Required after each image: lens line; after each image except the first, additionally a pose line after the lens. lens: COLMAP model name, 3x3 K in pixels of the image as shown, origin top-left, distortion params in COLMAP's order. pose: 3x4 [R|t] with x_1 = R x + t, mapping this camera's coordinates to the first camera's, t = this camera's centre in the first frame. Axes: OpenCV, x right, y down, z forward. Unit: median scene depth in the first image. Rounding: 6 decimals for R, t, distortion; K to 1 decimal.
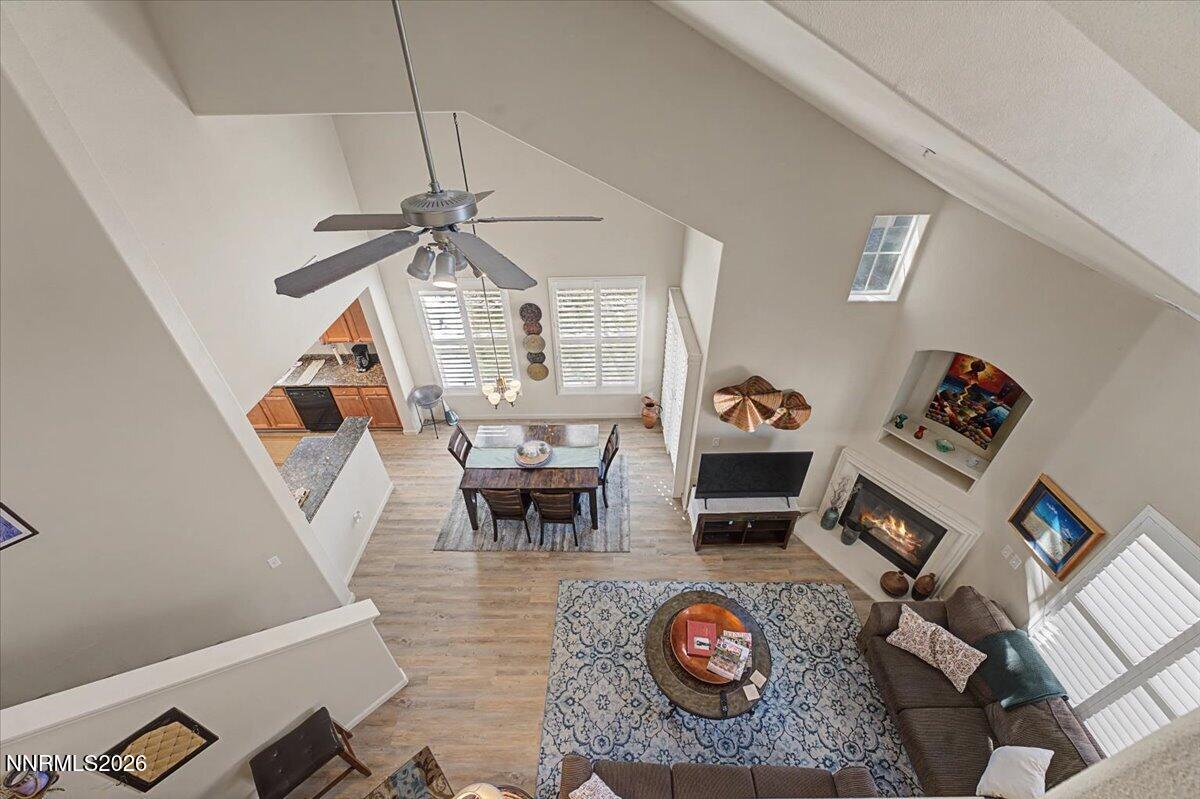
lens RADIAL K [[480.2, 0, 600.1], [0, 480.2, 397.0], [0, 0, 1]] dist [-0.003866, 0.000092]
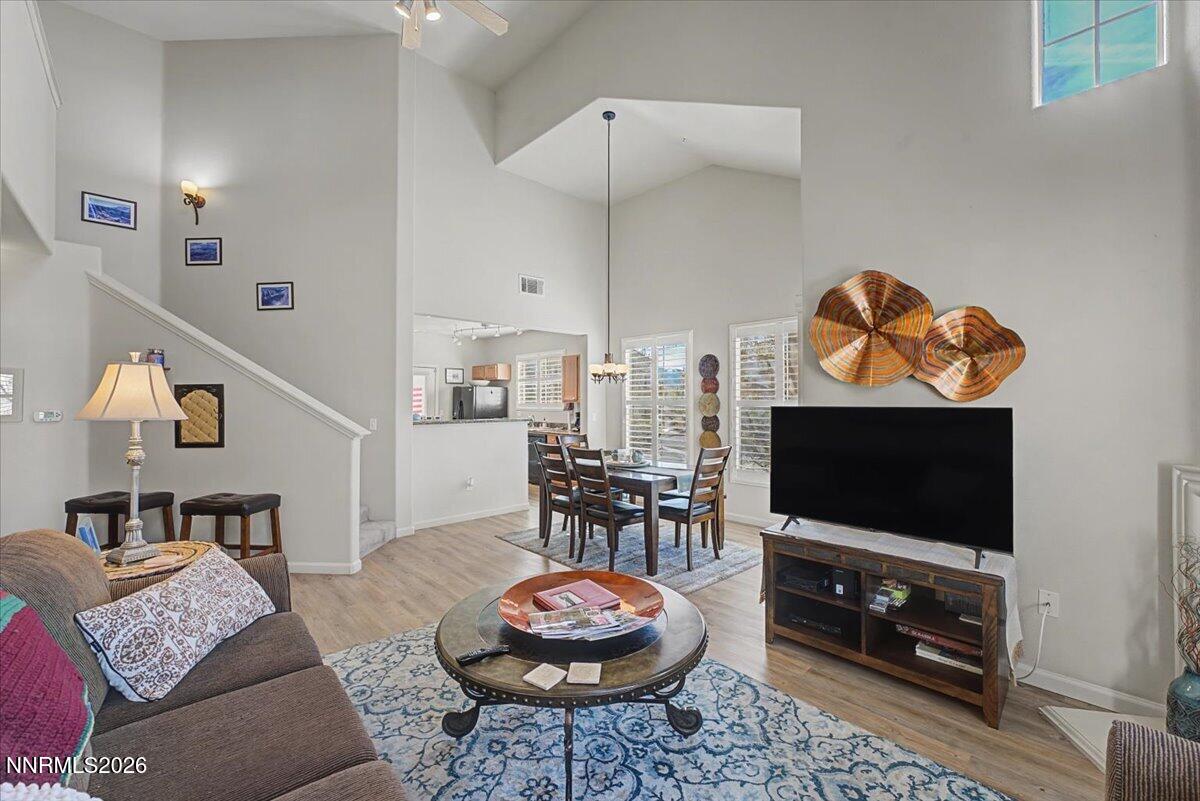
lens RADIAL K [[480.2, 0, 600.1], [0, 480.2, 398.0], [0, 0, 1]] dist [-0.003866, 0.000092]
pose [[0.686636, 0.005336, -0.726981, 0.463629], [-0.445218, 0.793610, -0.414685, 0.423185], [0.574727, 0.608403, 0.547297, 0.491300]]
